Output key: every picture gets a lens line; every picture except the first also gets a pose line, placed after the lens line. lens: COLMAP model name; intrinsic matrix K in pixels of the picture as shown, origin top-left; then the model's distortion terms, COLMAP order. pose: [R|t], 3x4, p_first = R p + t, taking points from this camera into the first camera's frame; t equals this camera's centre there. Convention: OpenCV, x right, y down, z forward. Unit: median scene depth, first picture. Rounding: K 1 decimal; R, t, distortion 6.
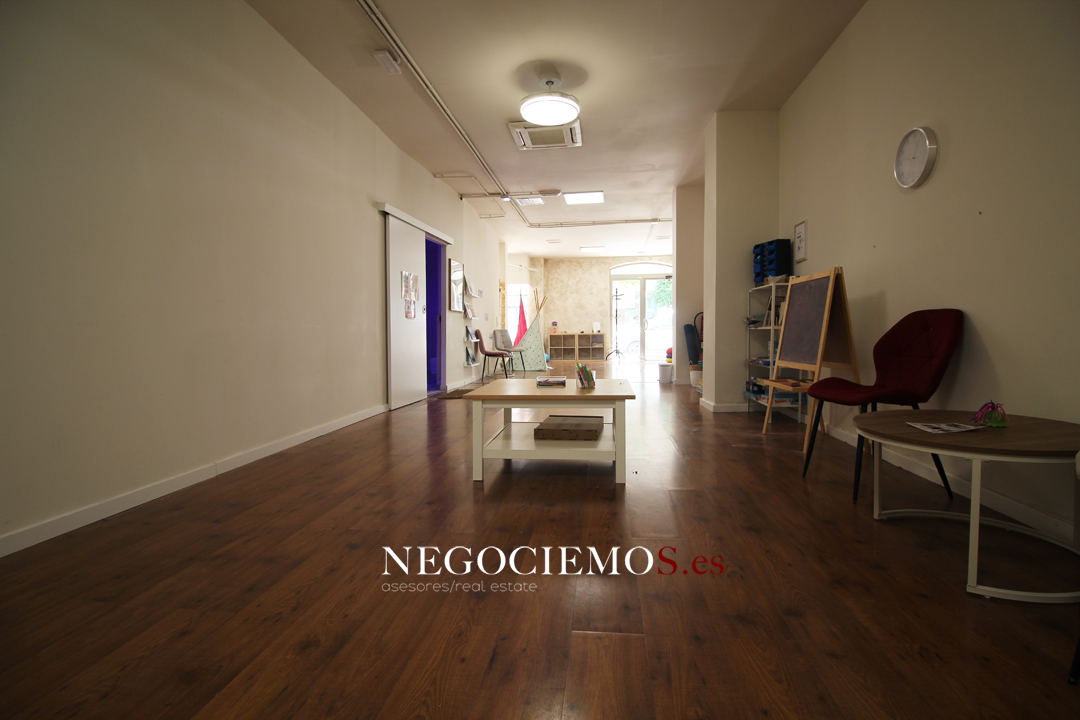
lens RADIAL K [[490.4, 0, 535.3], [0, 490.4, 359.1], [0, 0, 1]] dist [-0.000855, -0.012301]
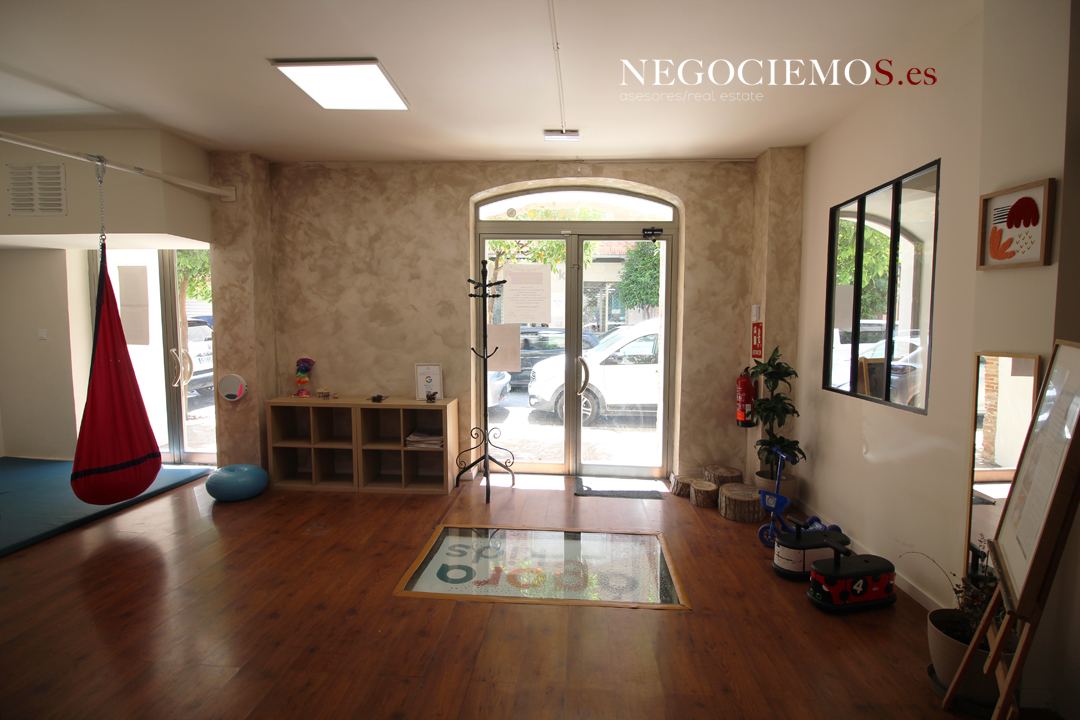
lens RADIAL K [[506.8, 0, 548.2], [0, 506.8, 356.6], [0, 0, 1]] dist [-0.000675, -0.012519]
pose [[0.997103, 0.017825, 0.073942, 0.178569], [-0.019658, 0.999515, 0.024142, -0.091109], [-0.073476, -0.025526, 0.996970, 0.664441]]
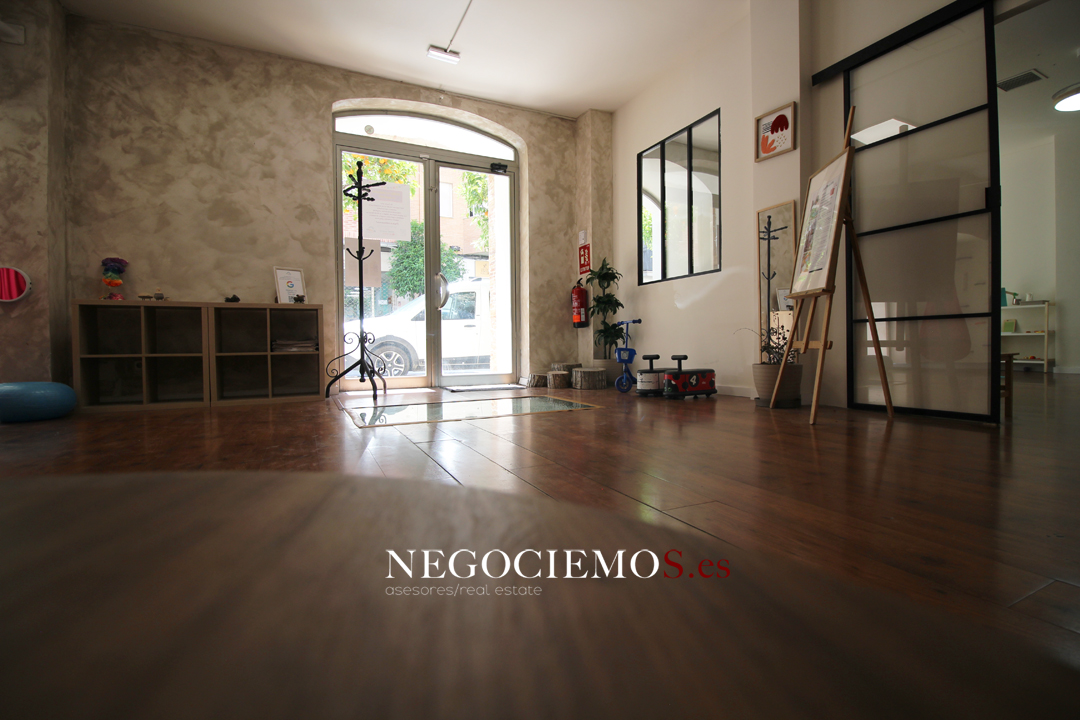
lens RADIAL K [[506.8, 0, 548.2], [0, 506.8, 356.6], [0, 0, 1]] dist [-0.000675, -0.012519]
pose [[0.826862, -0.009239, 0.562328, 0.081238], [0.028540, 0.999266, -0.025548, -0.009985], [-0.561680, 0.037173, 0.826519, 0.656552]]
